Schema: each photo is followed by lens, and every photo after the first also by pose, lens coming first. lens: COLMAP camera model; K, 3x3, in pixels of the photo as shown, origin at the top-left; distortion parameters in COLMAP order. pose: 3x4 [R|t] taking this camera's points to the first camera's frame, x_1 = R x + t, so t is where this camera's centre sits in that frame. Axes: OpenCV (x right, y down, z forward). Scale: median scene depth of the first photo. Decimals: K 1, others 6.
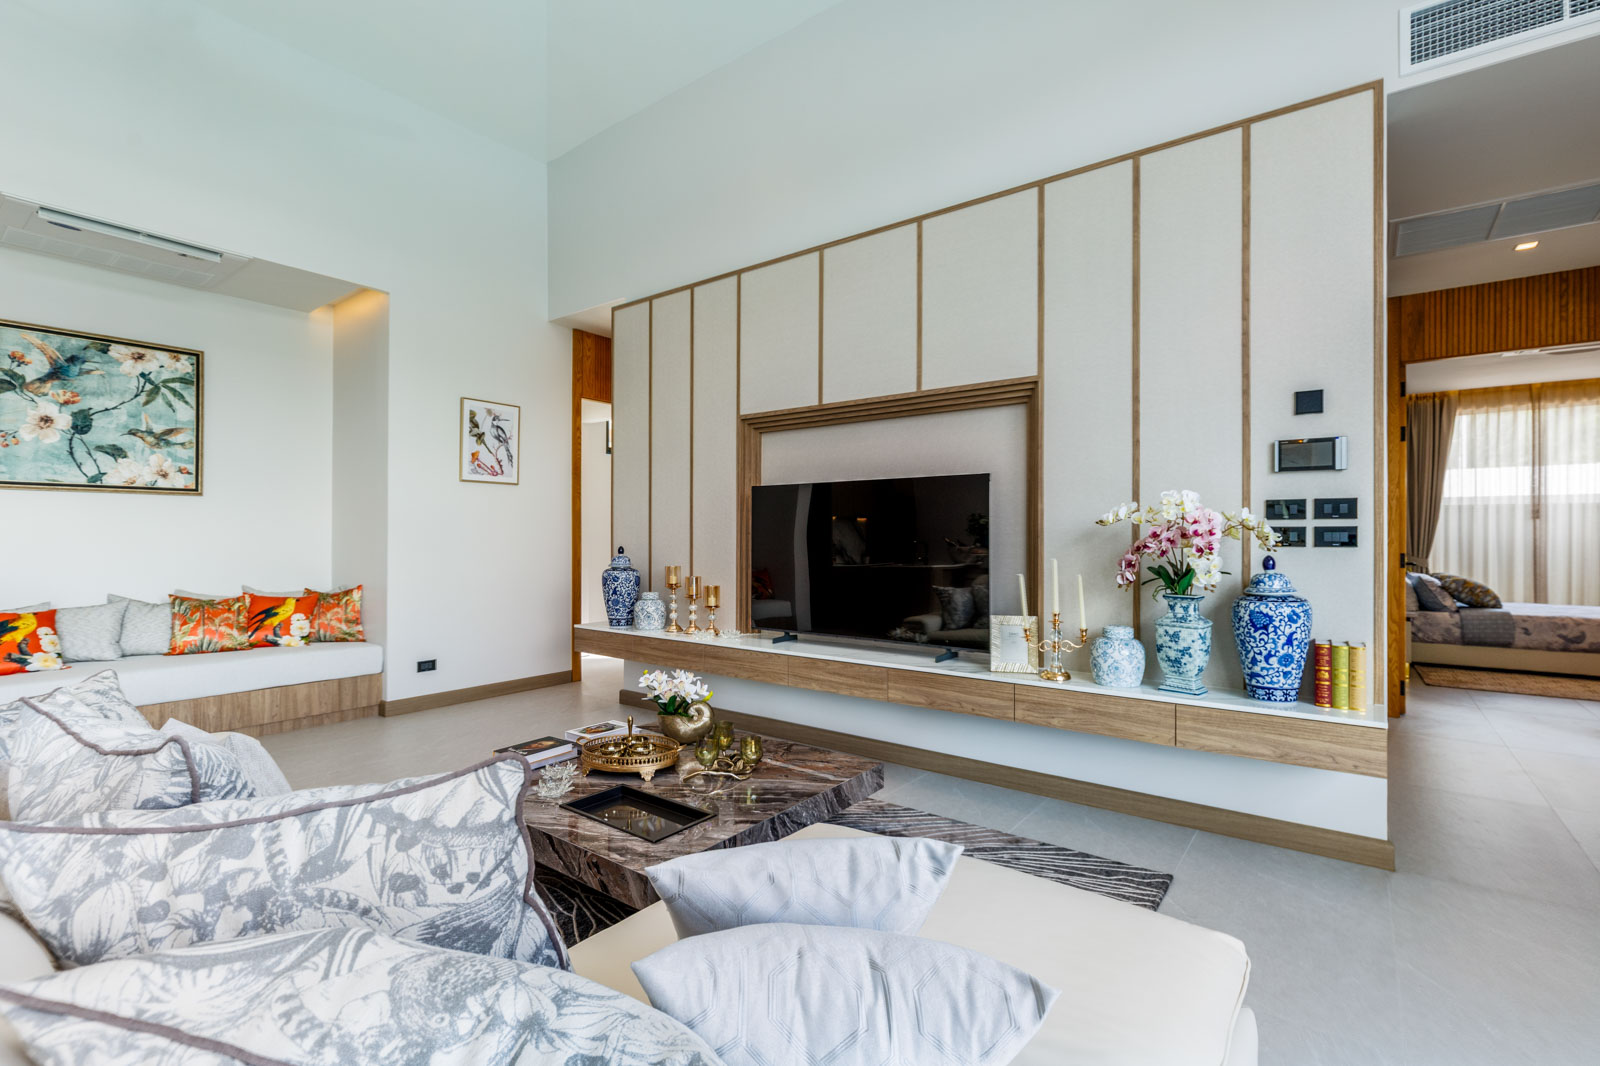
lens RADIAL K [[722.6, 0, 794.0], [0, 722.6, 531.5], [0, 0, 1]] dist [0.003695, -0.001487]
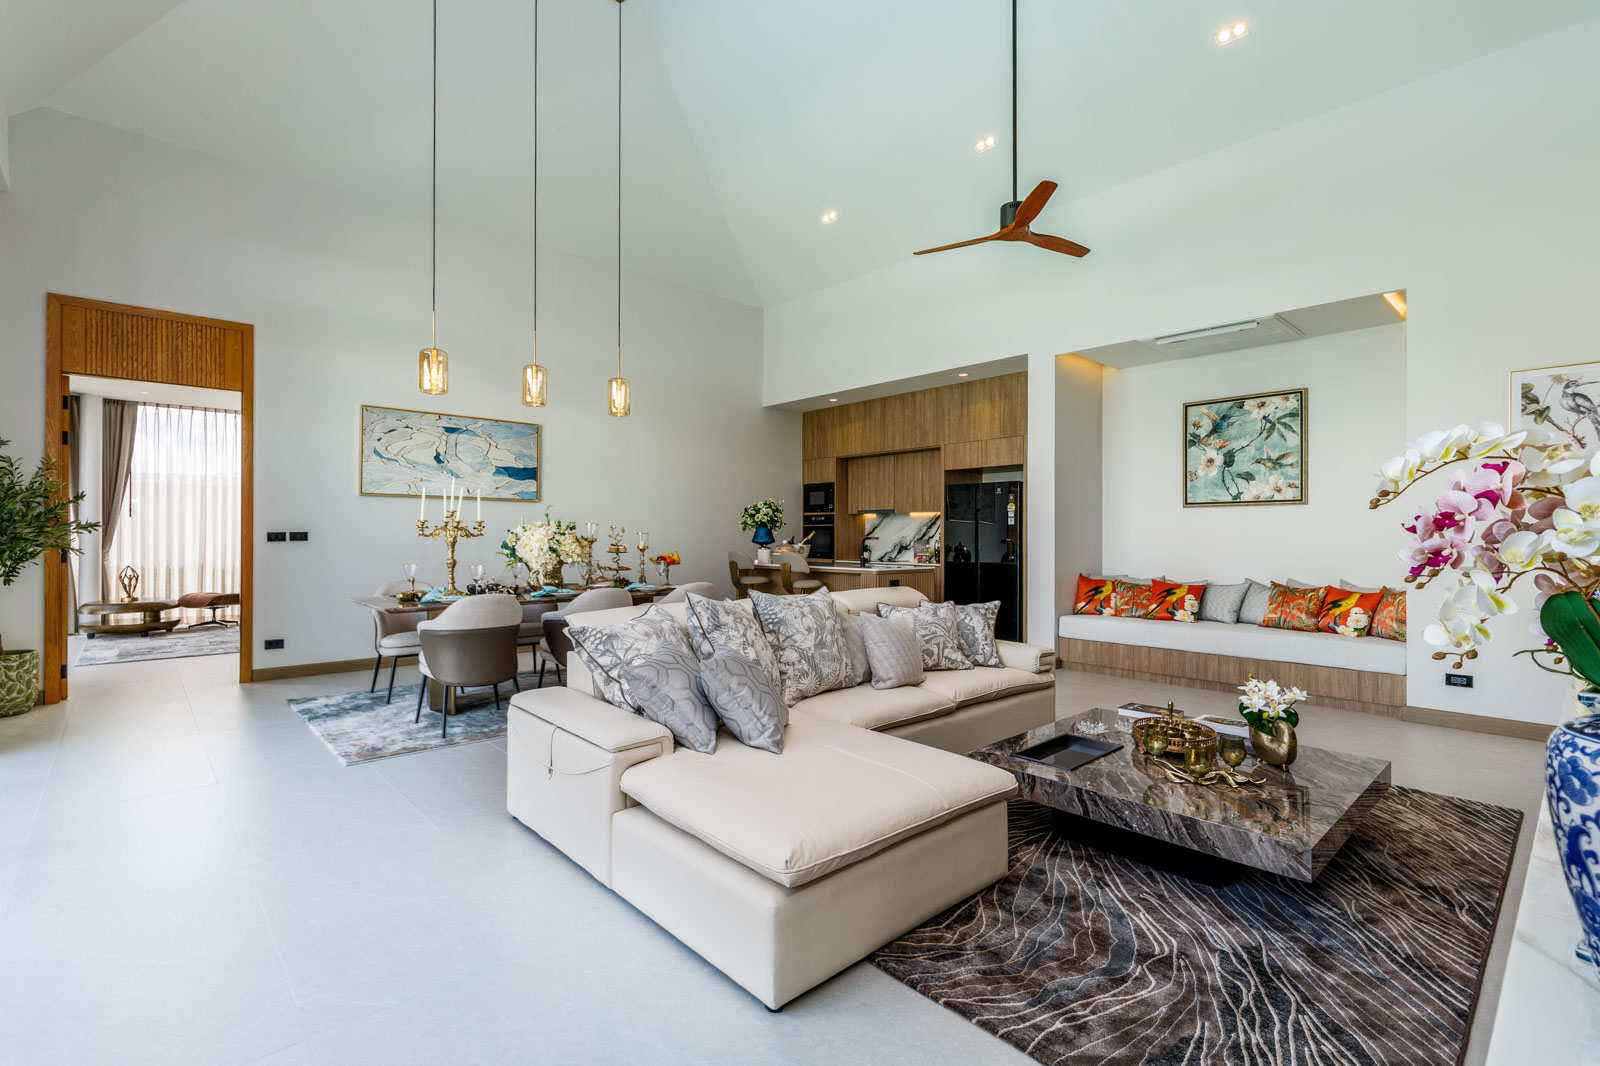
lens RADIAL K [[722.6, 0, 795.6], [0, 722.6, 532.9], [0, 0, 1]] dist [0.003695, -0.001487]
pose [[-0.185268, -0.003236, -0.982683, 0.585661], [0.008747, 0.999950, -0.004942, -0.001871], [0.982649, -0.009511, -0.185230, 0.386898]]
